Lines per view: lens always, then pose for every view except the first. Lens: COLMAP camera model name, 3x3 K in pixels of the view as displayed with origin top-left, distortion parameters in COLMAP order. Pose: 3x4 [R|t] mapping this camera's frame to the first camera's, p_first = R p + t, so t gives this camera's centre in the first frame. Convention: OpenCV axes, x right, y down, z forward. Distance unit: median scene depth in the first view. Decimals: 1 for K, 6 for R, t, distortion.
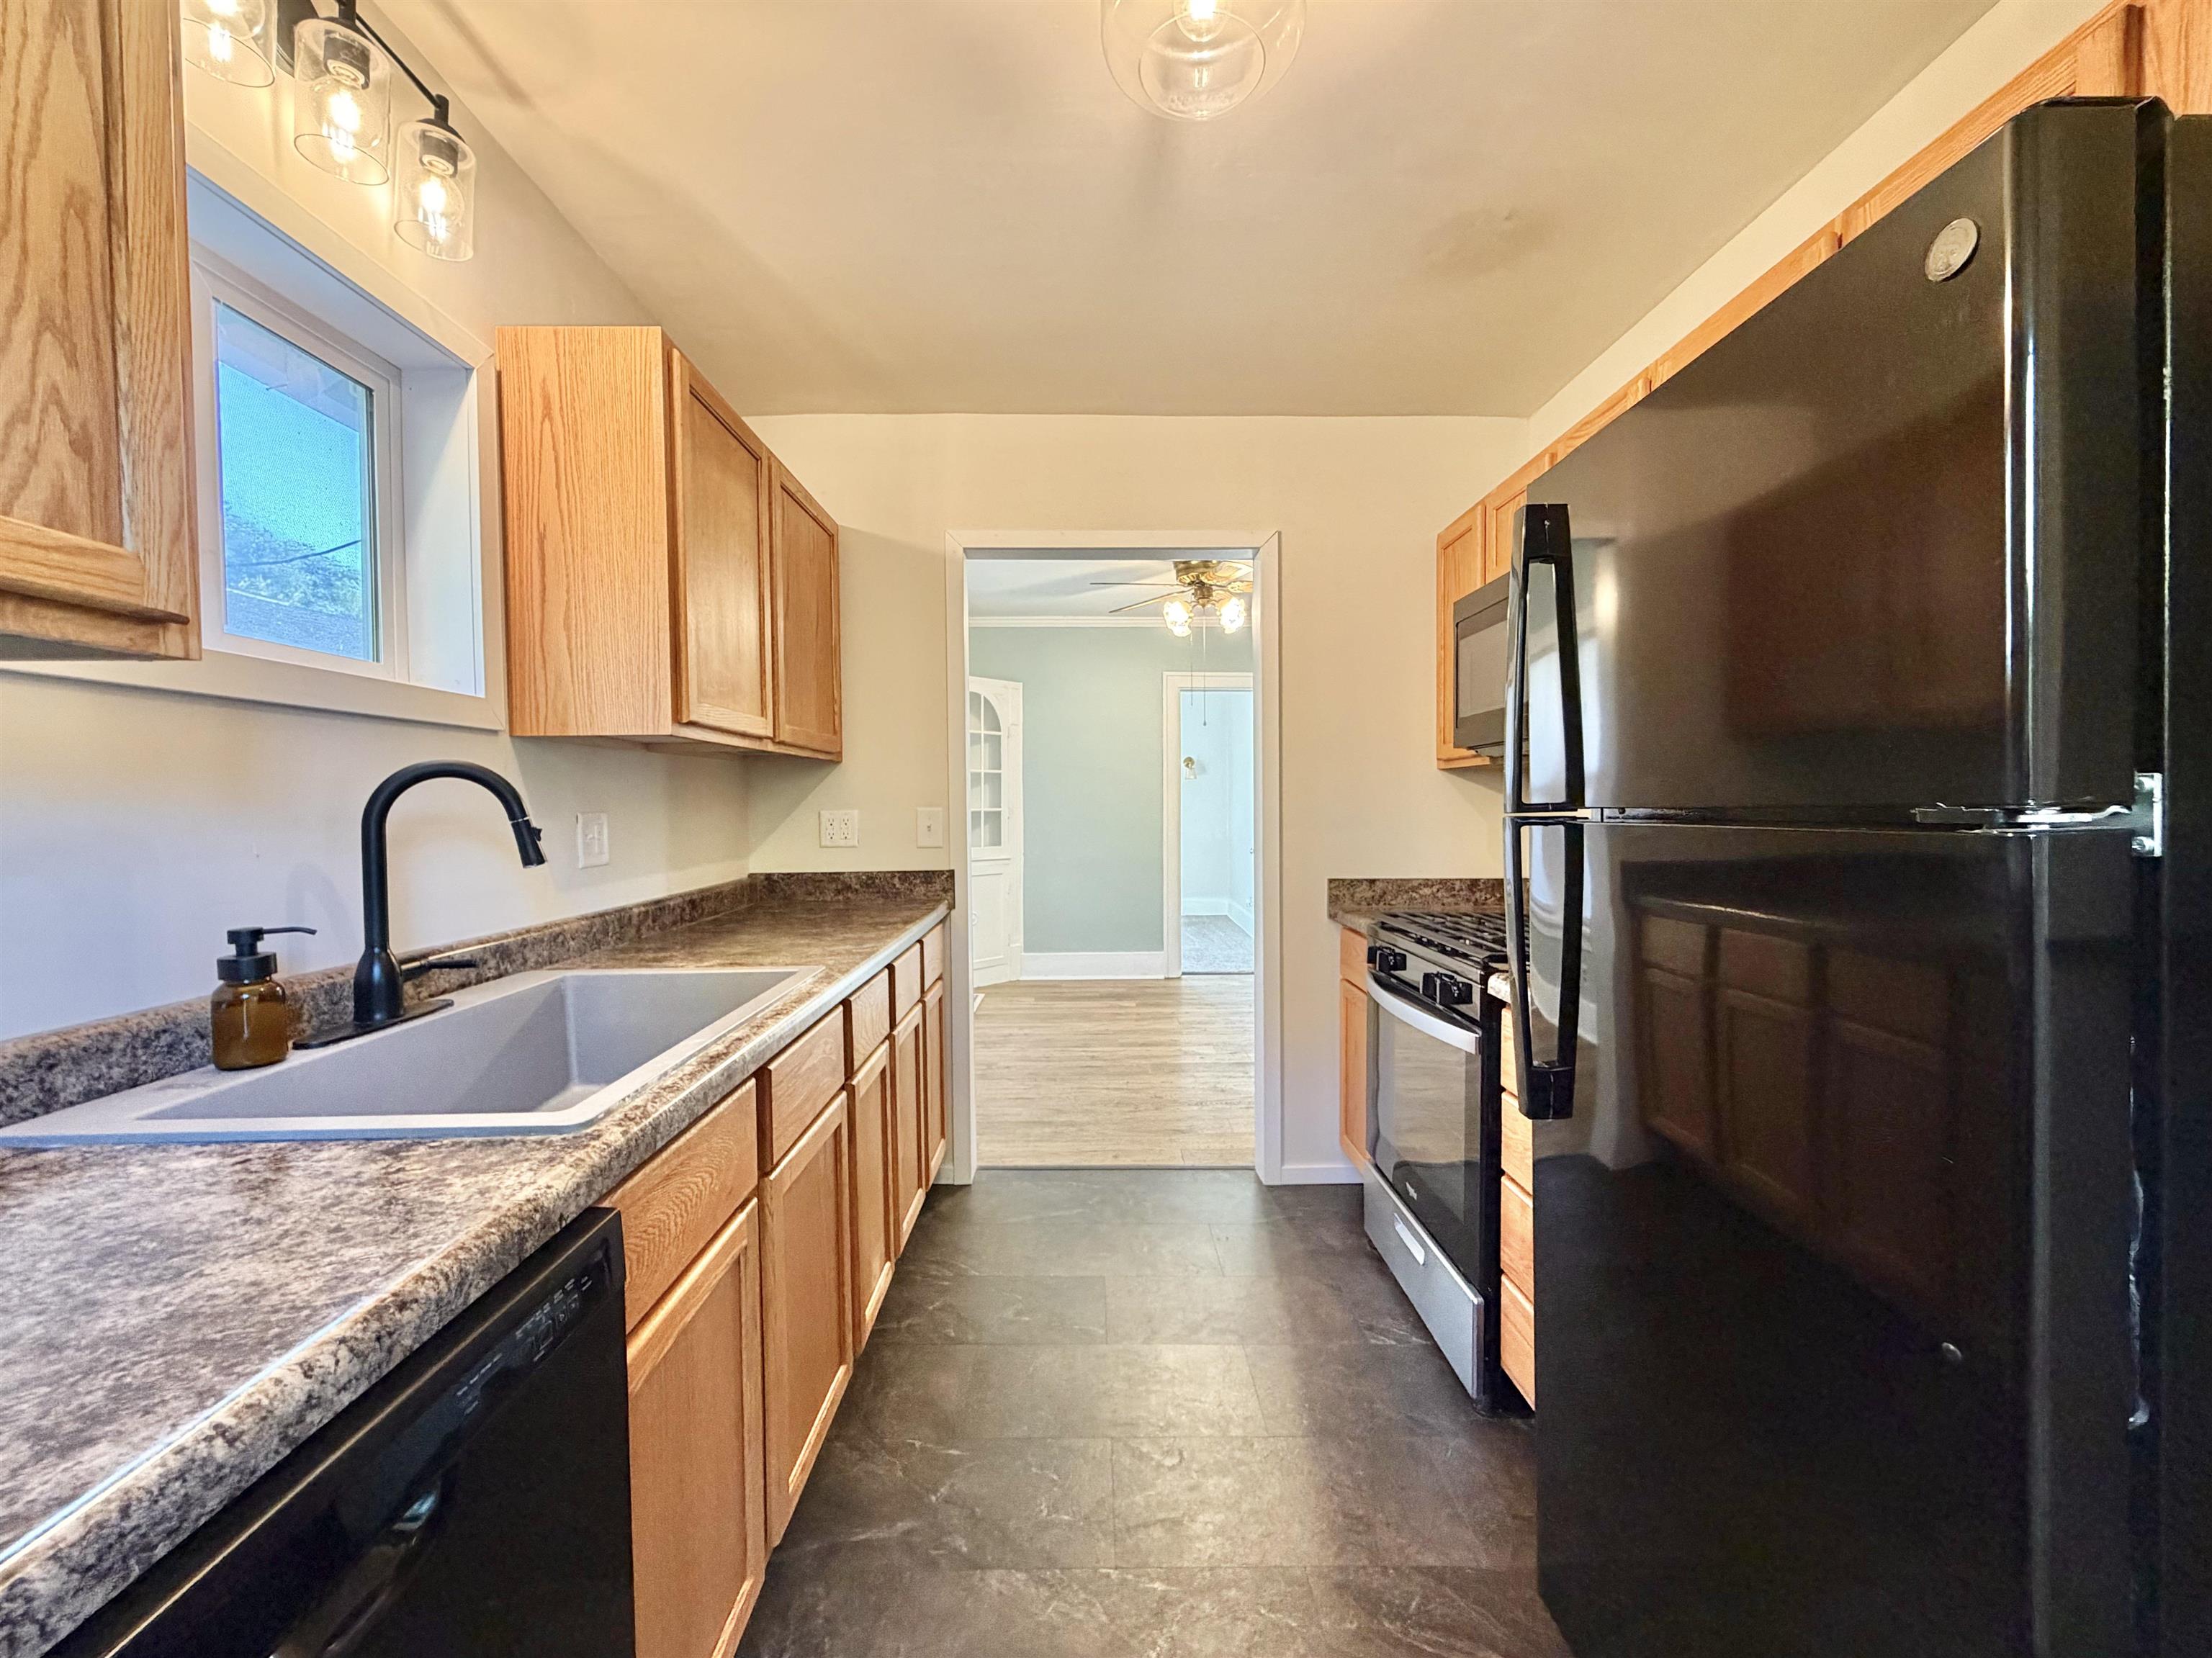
lens RADIAL K [[923.0, 0, 1097.4], [0, 923.0, 816.6], [0, 0, 1]] dist [-0.000634, -0.000303]
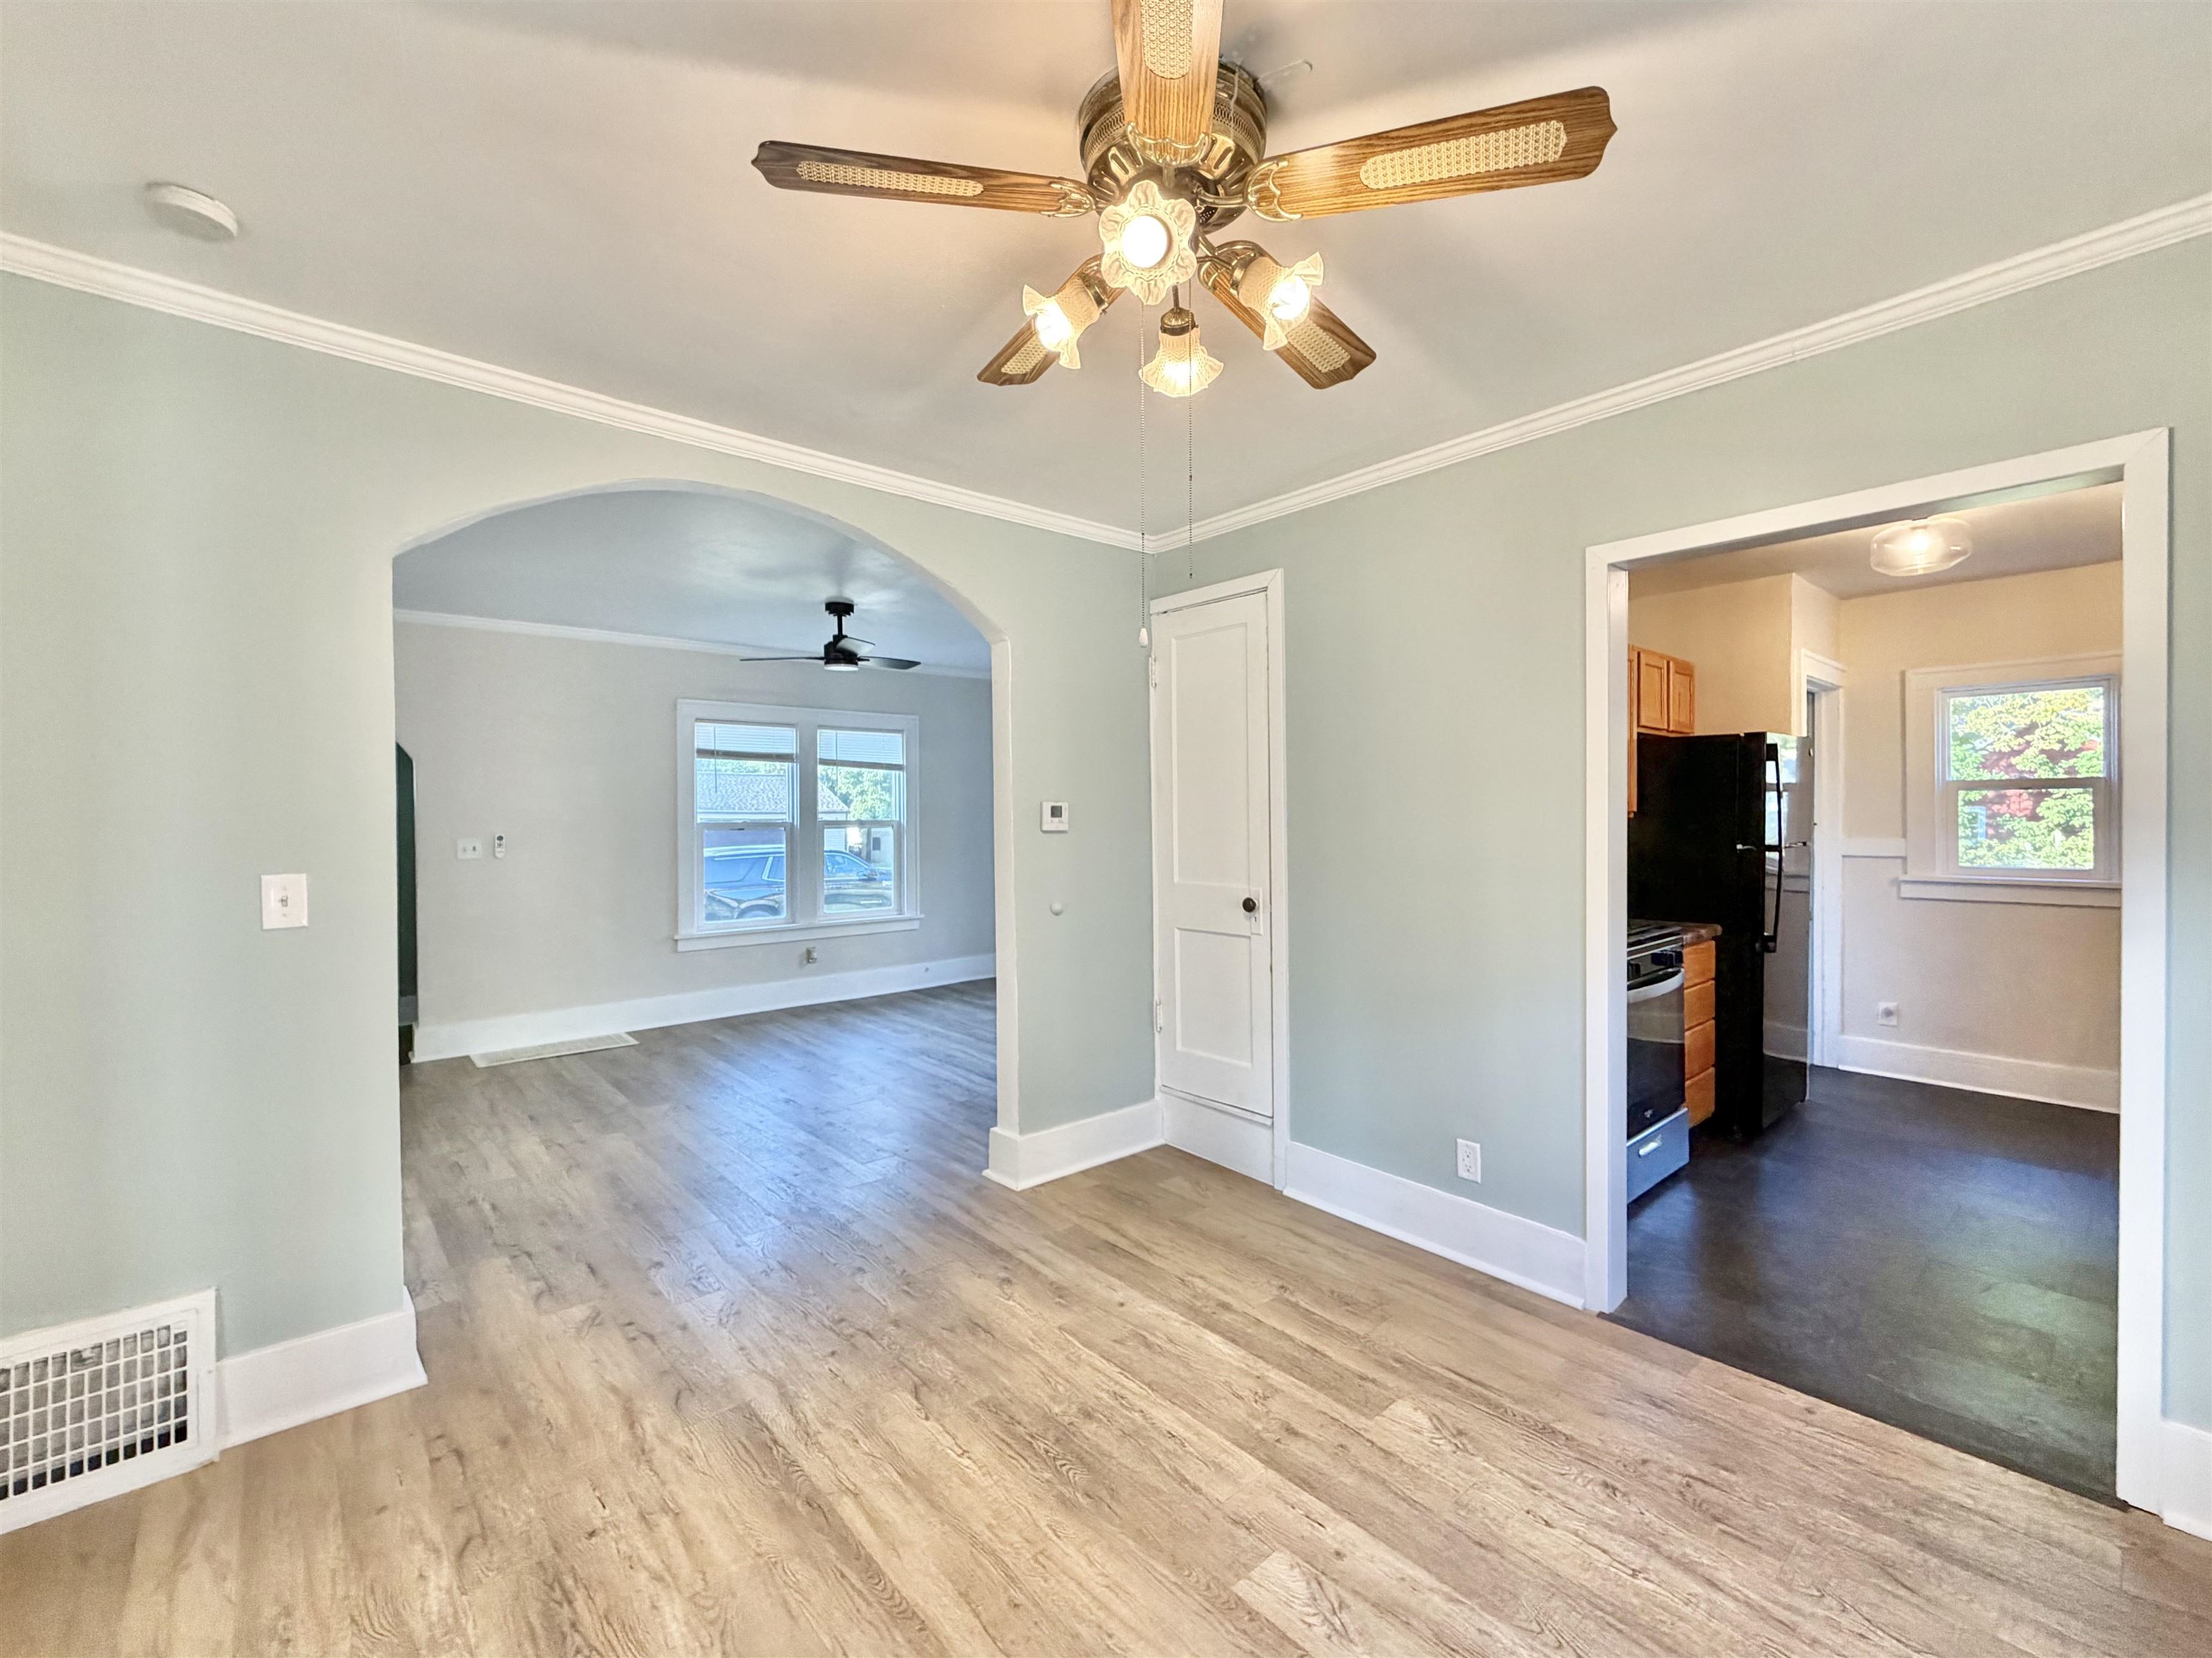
lens RADIAL K [[935.0, 0, 1102.2], [0, 935.0, 824.5], [0, 0, 1]] dist [-0.000498, 0.000235]
pose [[-0.645844, 0.003299, 0.763462, -0.086244], [0.021590, 0.999670, 0.013945, -0.035235], [-0.763164, 0.025490, -0.645702, 0.951073]]
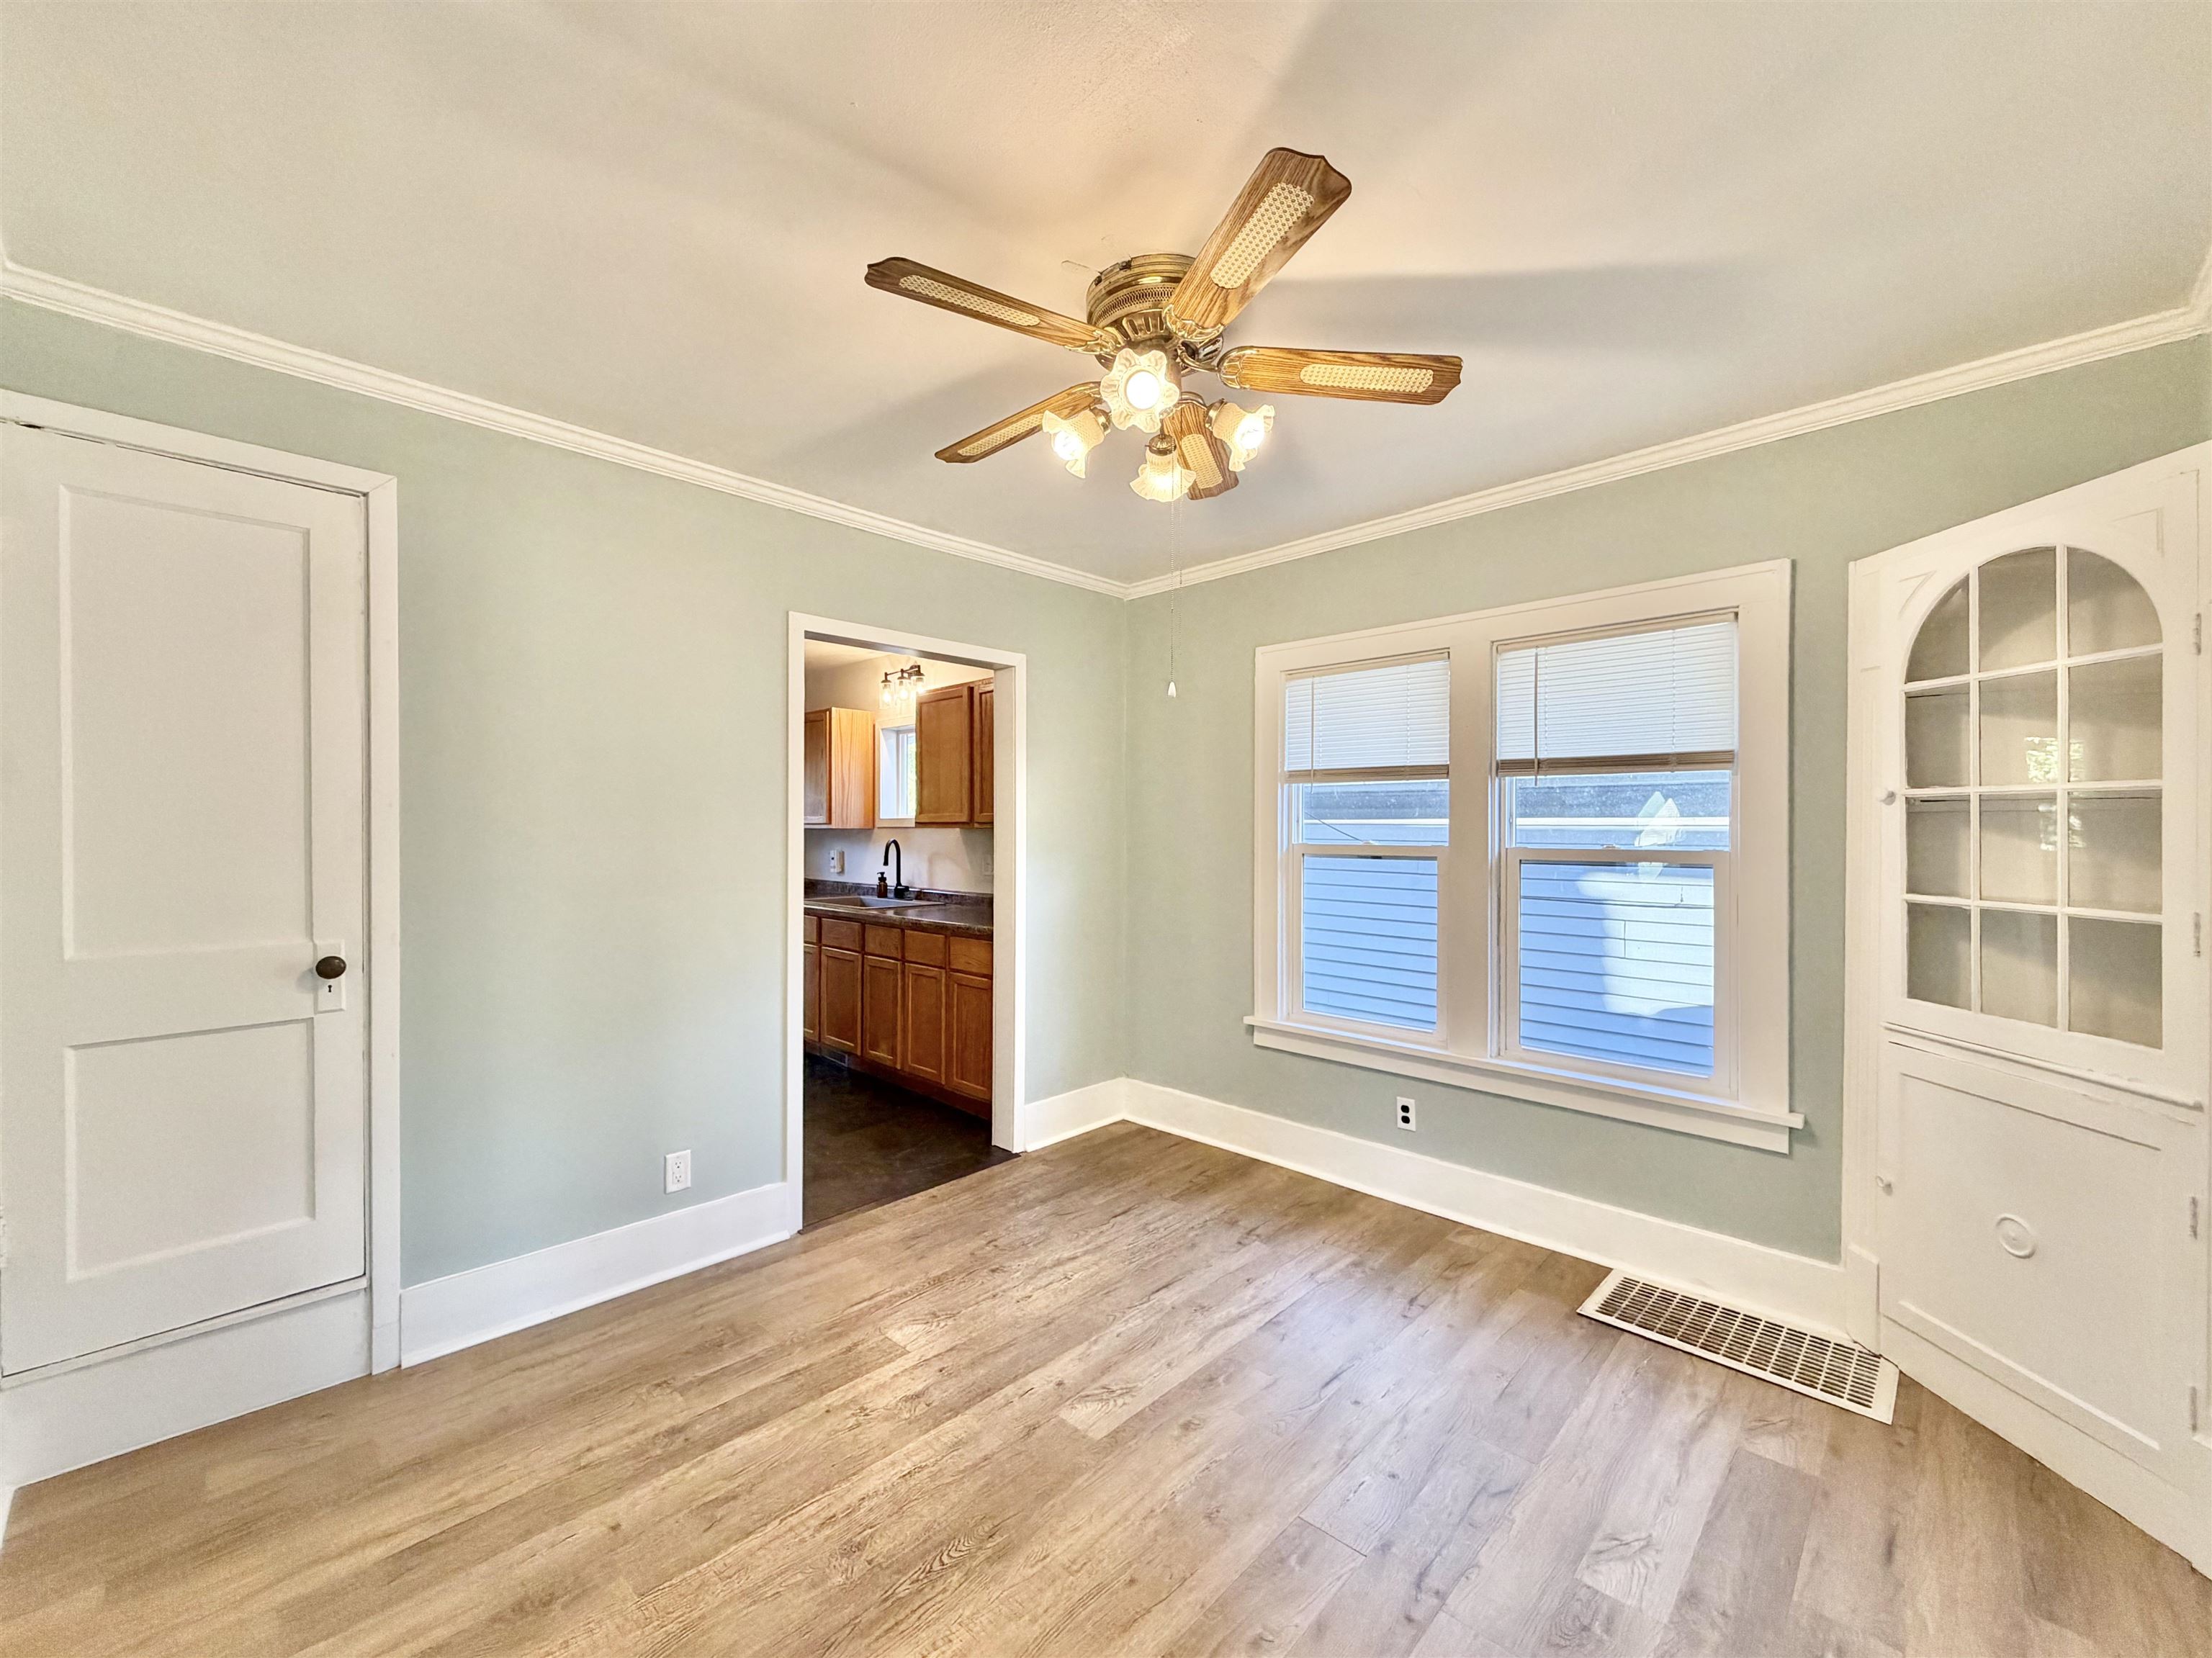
lens RADIAL K [[894.9, 0, 1099.8], [0, 894.9, 832.2], [0, 0, 1]] dist [0.002305, 0.000057]
pose [[-0.708685, 0.010881, -0.705441, 0.320236], [-0.004996, 0.999779, 0.020440, -0.038612], [0.705507, 0.018010, -0.708474, 0.981904]]
